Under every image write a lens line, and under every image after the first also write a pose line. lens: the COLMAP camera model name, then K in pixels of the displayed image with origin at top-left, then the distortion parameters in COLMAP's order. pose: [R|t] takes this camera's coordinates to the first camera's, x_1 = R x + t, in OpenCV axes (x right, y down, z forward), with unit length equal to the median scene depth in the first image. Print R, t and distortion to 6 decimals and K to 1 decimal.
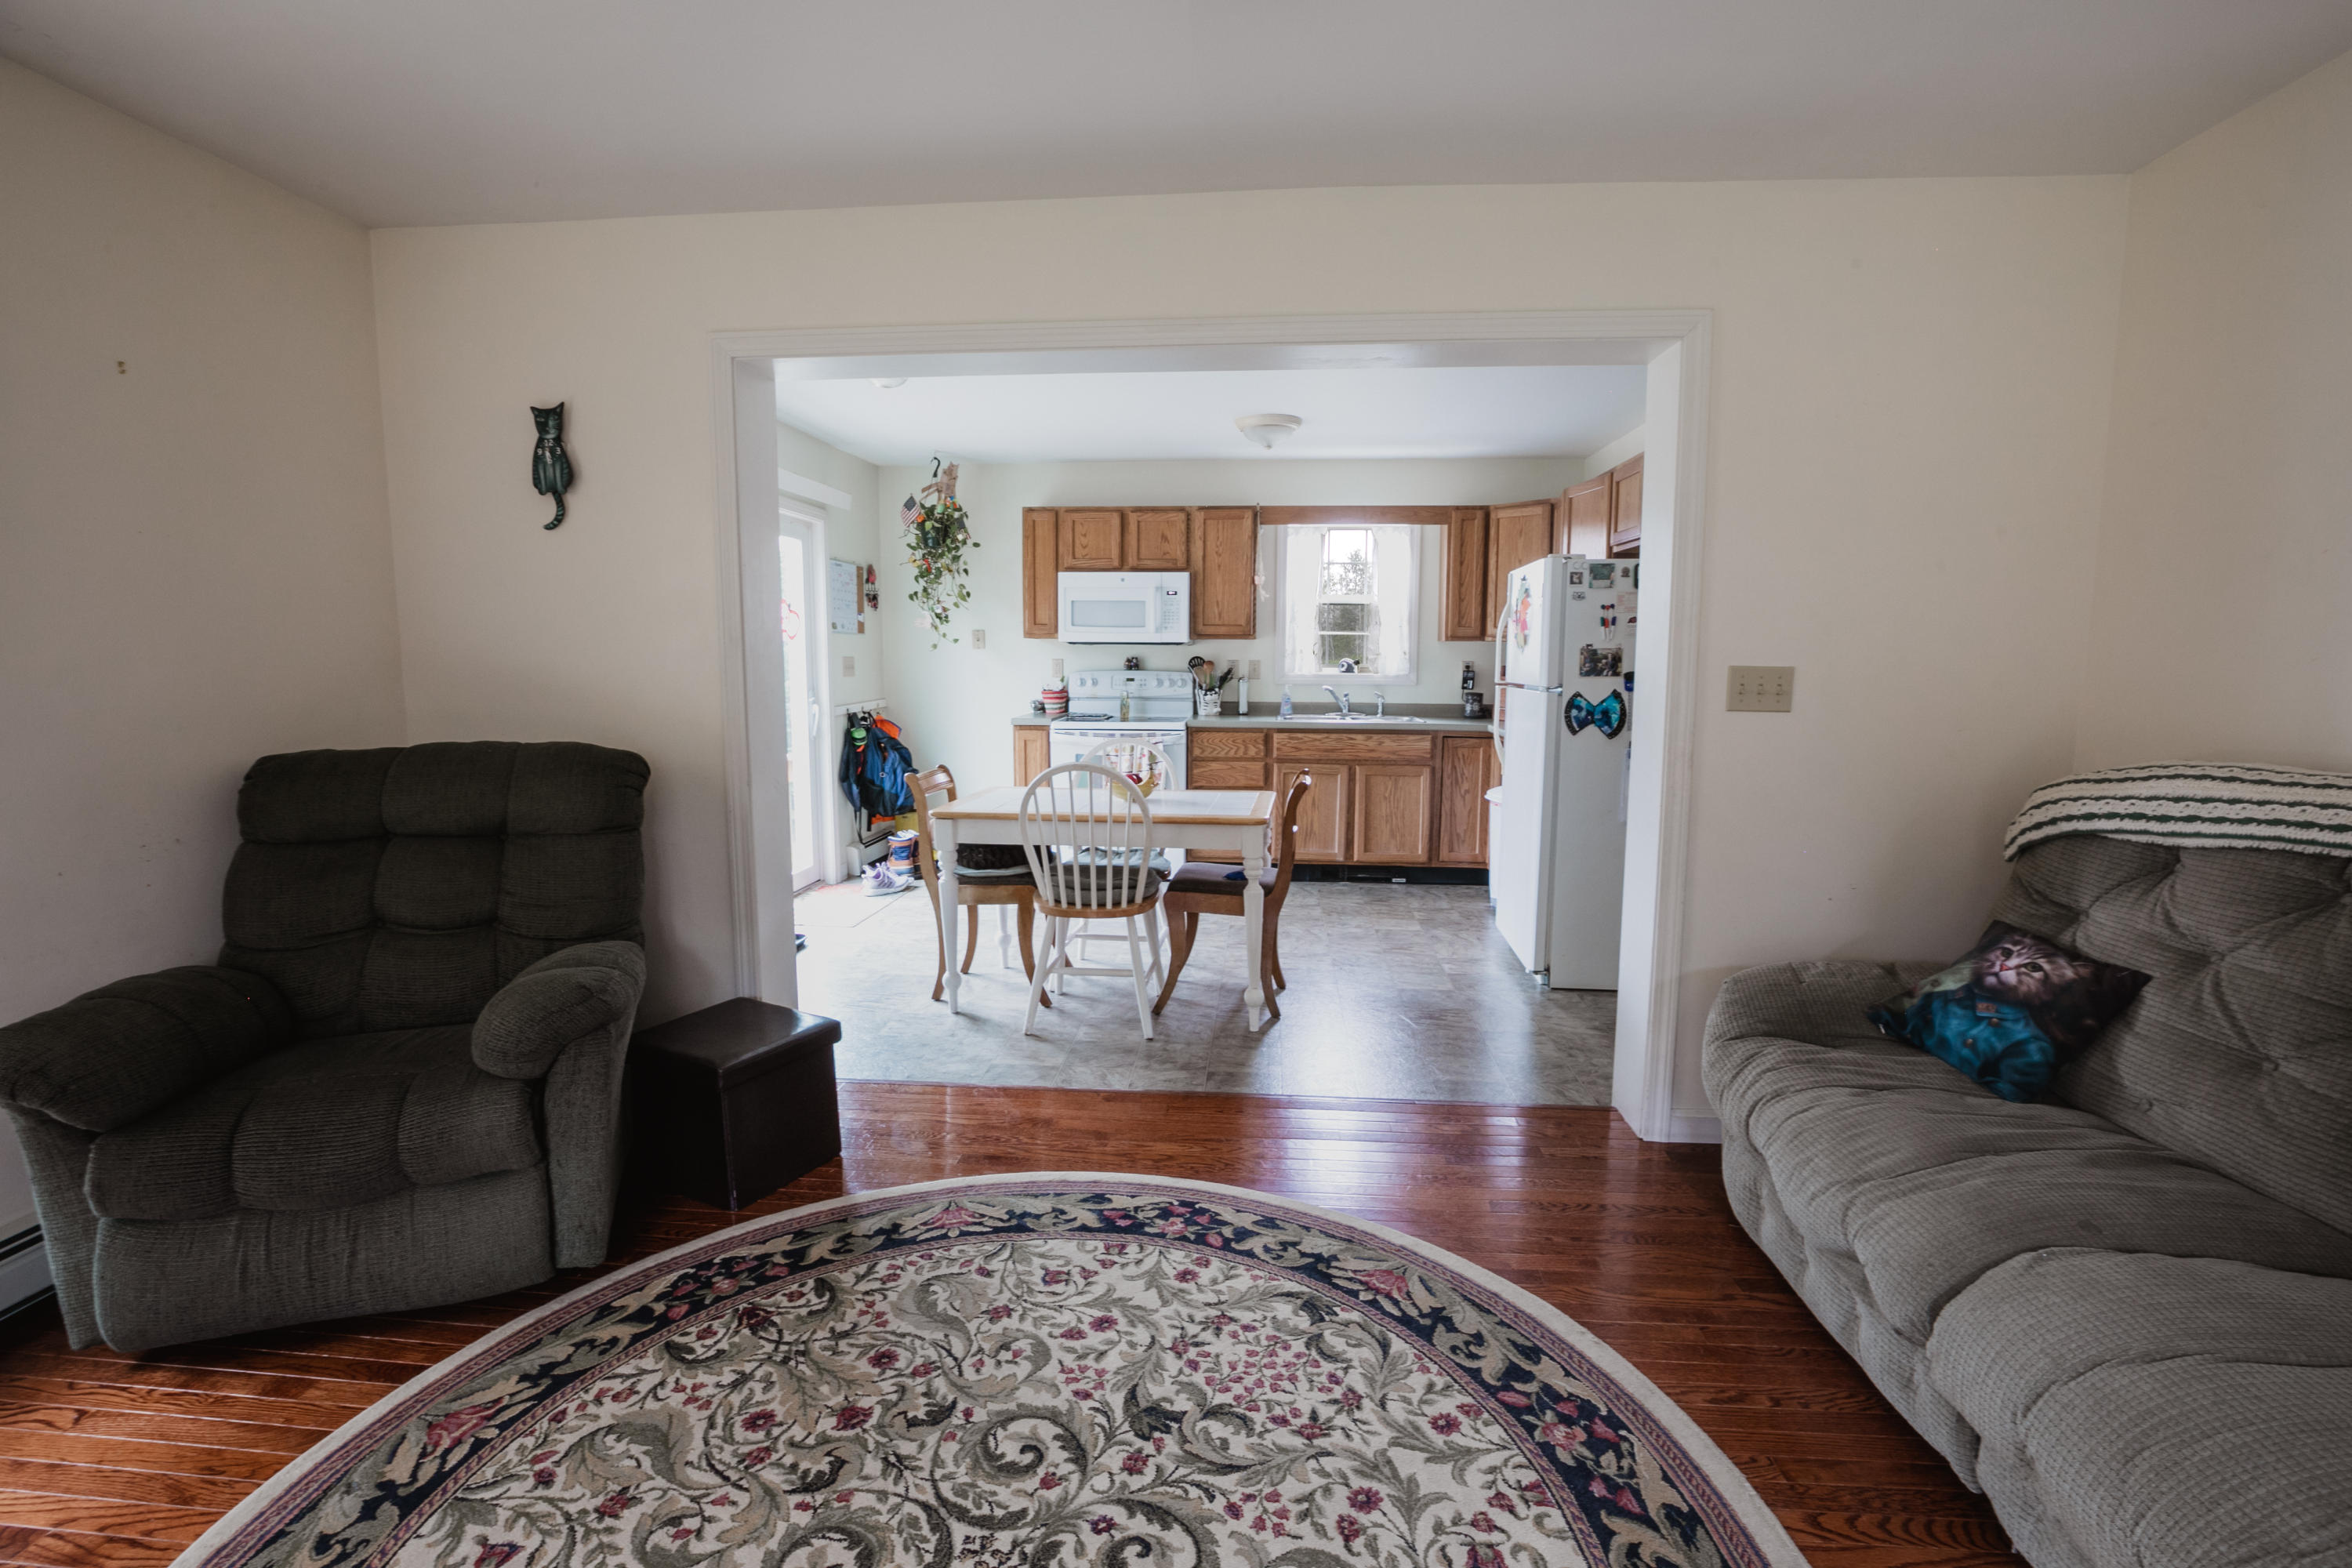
lens RADIAL K [[1072.8, 0, 1176.7], [0, 1072.8, 779.4], [0, 0, 1]] dist [-0.044284, 0.014853]
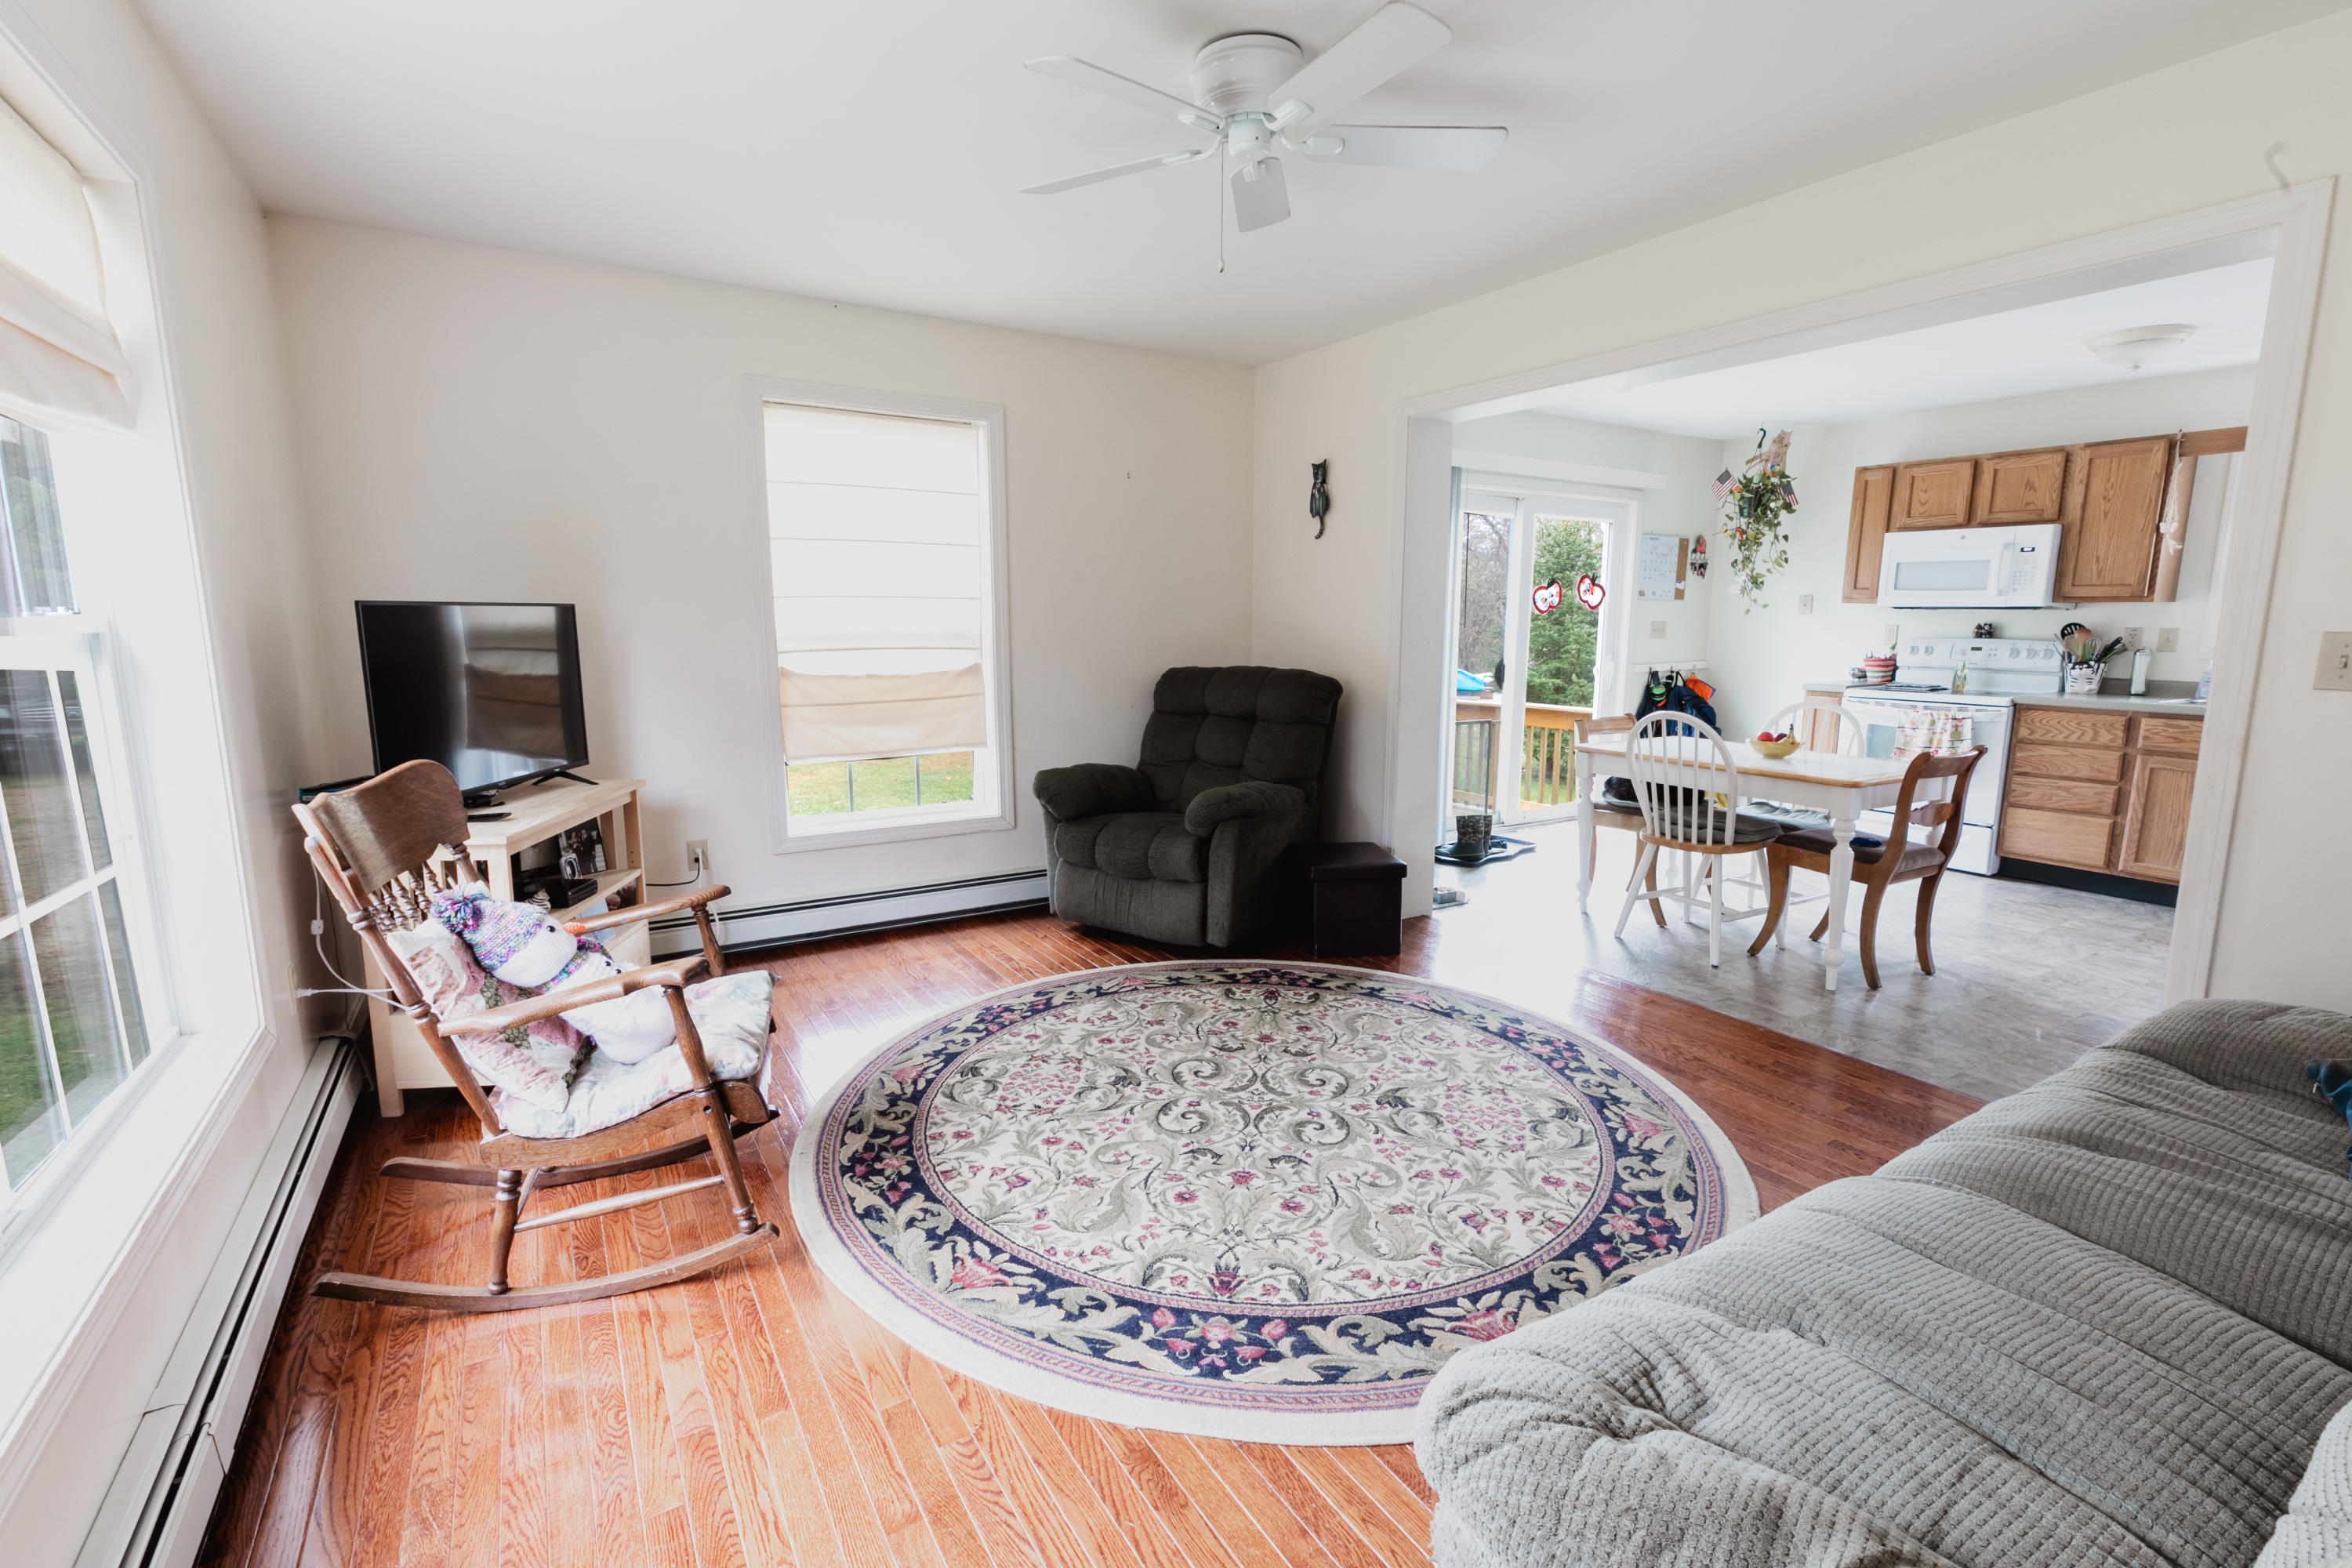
lens RADIAL K [[1047.0, 0, 1174.4], [0, 1047.0, 778.7], [0, 0, 1]] dist [0.005710, 0.000368]
pose [[0.599614, 0.124722, -0.790511, 0.382993], [-0.097831, 0.991796, 0.082273, 0.011795], [0.794287, 0.028005, 0.606897, -0.090482]]
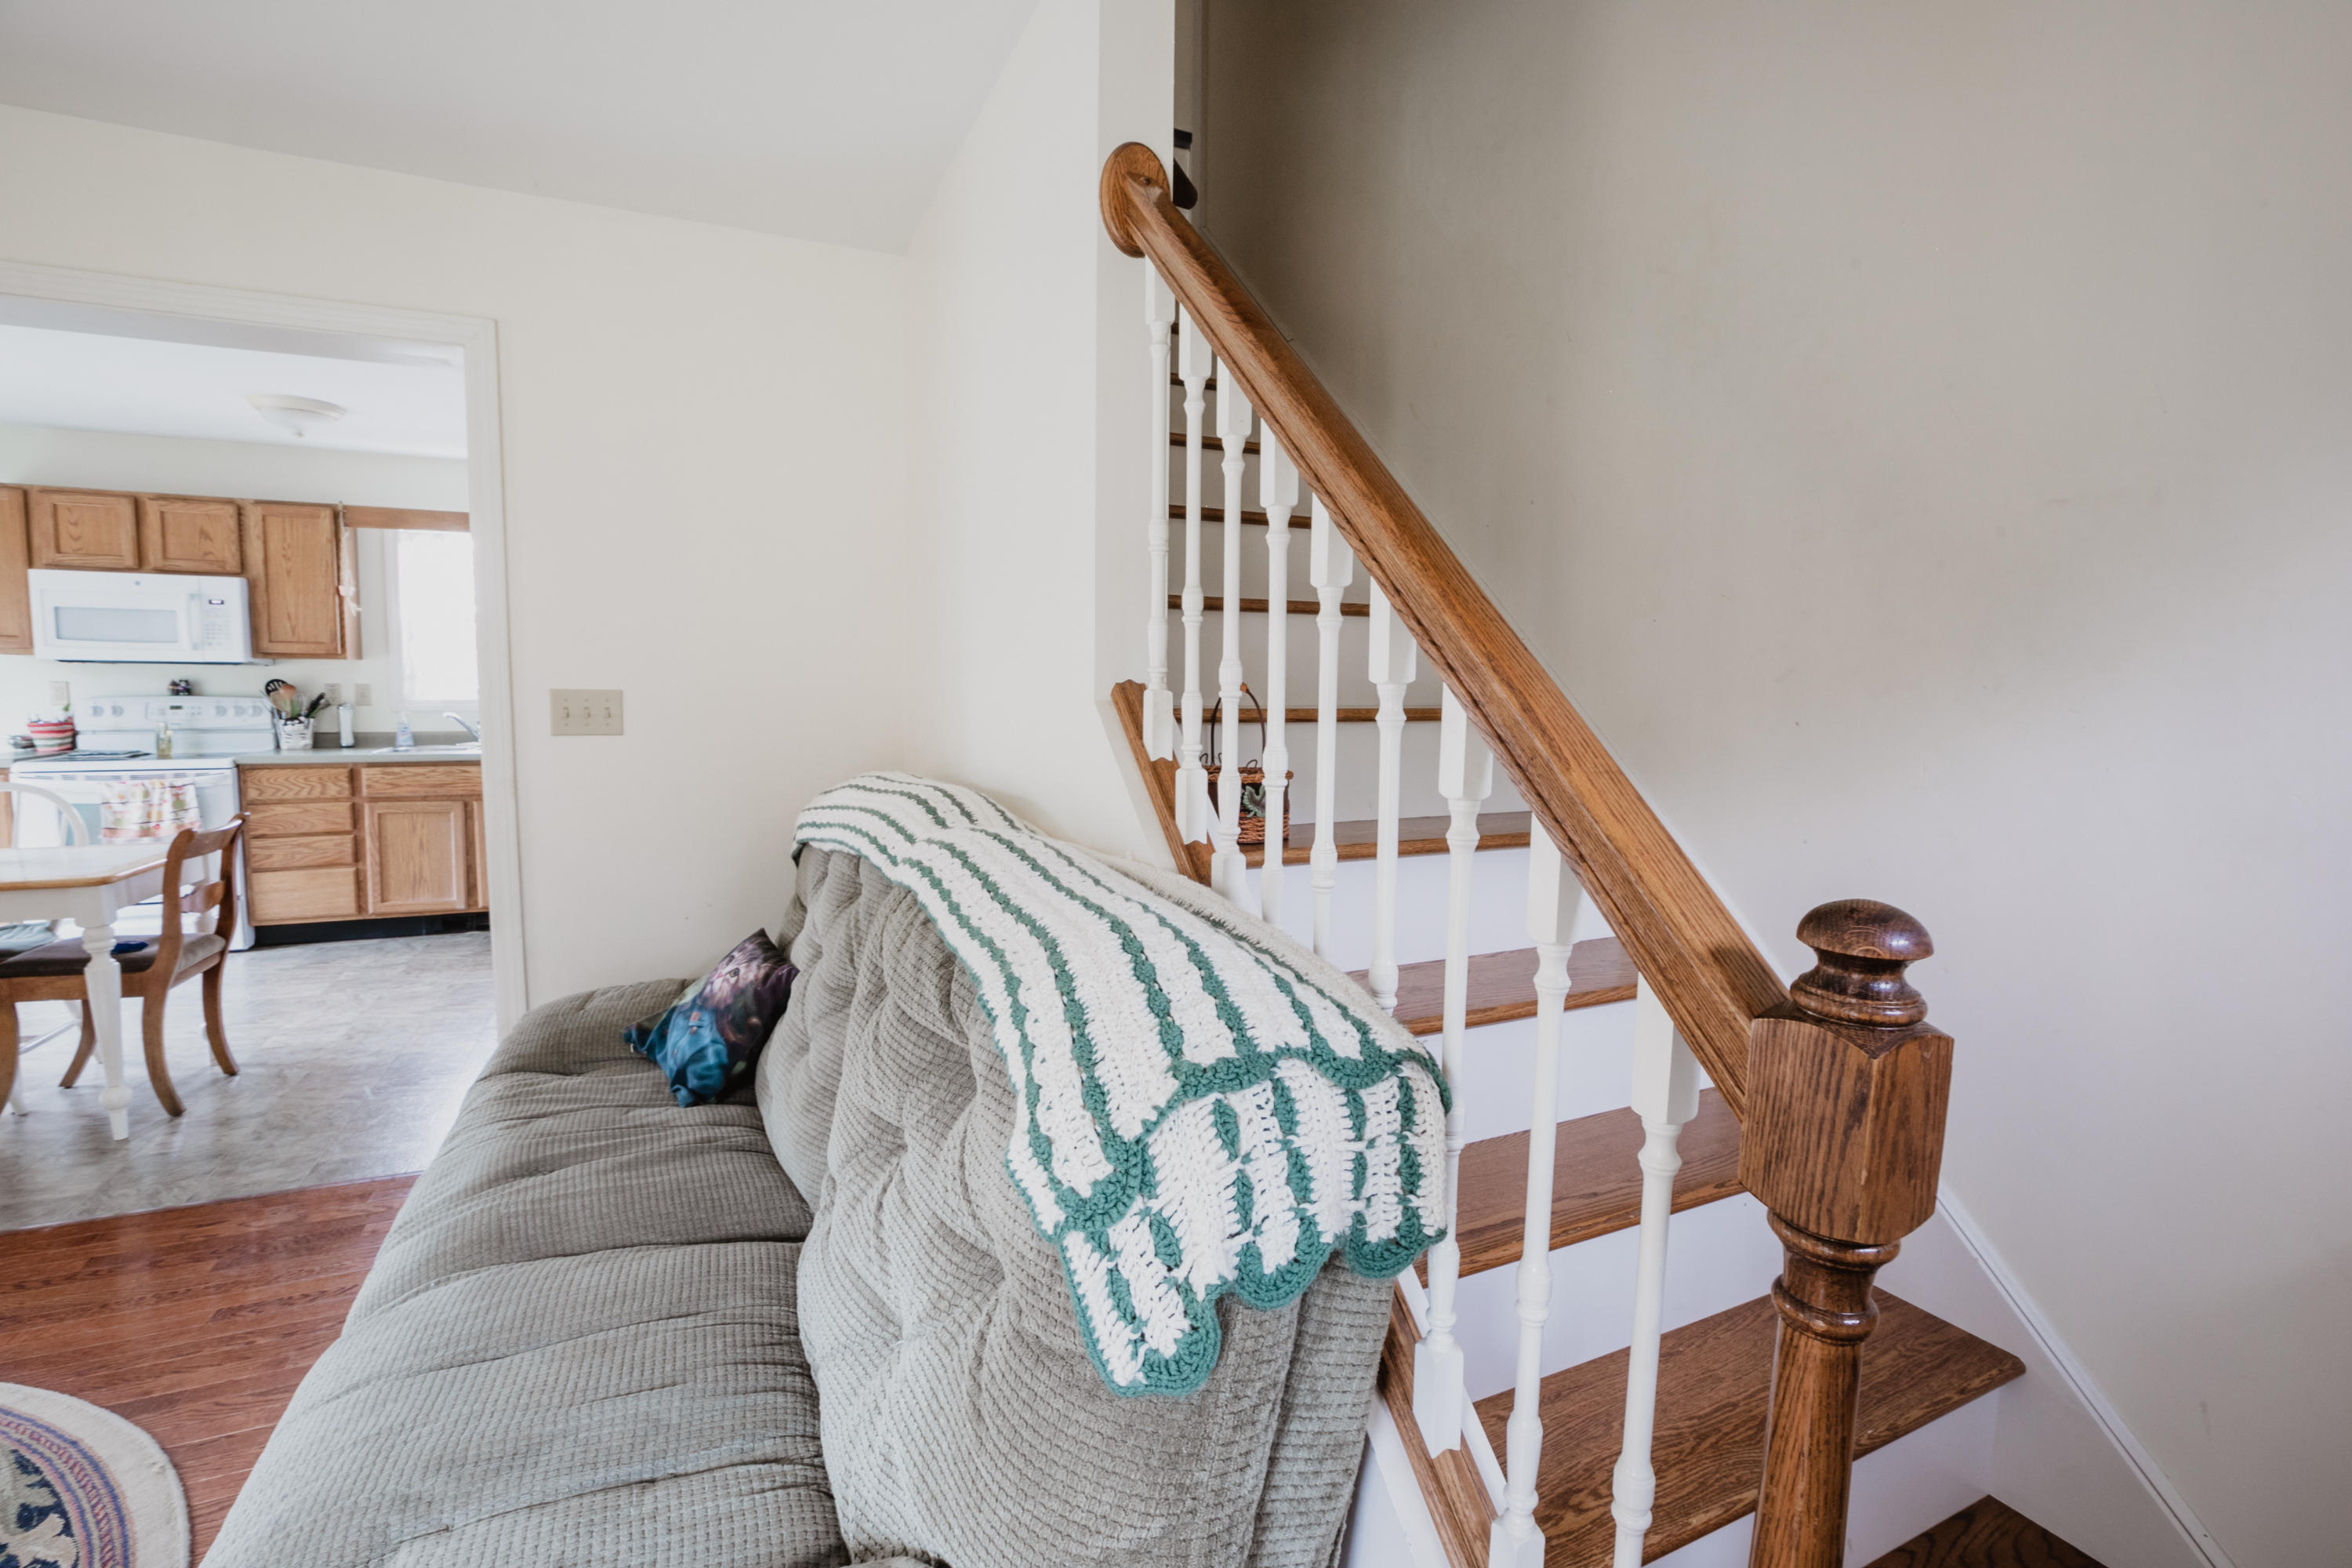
lens RADIAL K [[1065.5, 0, 1179.7], [0, 1065.5, 776.4], [0, 0, 1]] dist [-0.042460, 0.011952]
pose [[0.865060, -0.036930, 0.500307, 0.319736], [0.049260, 0.998720, -0.011452, 0.007322], [-0.499244, 0.034552, 0.865772, -0.072318]]
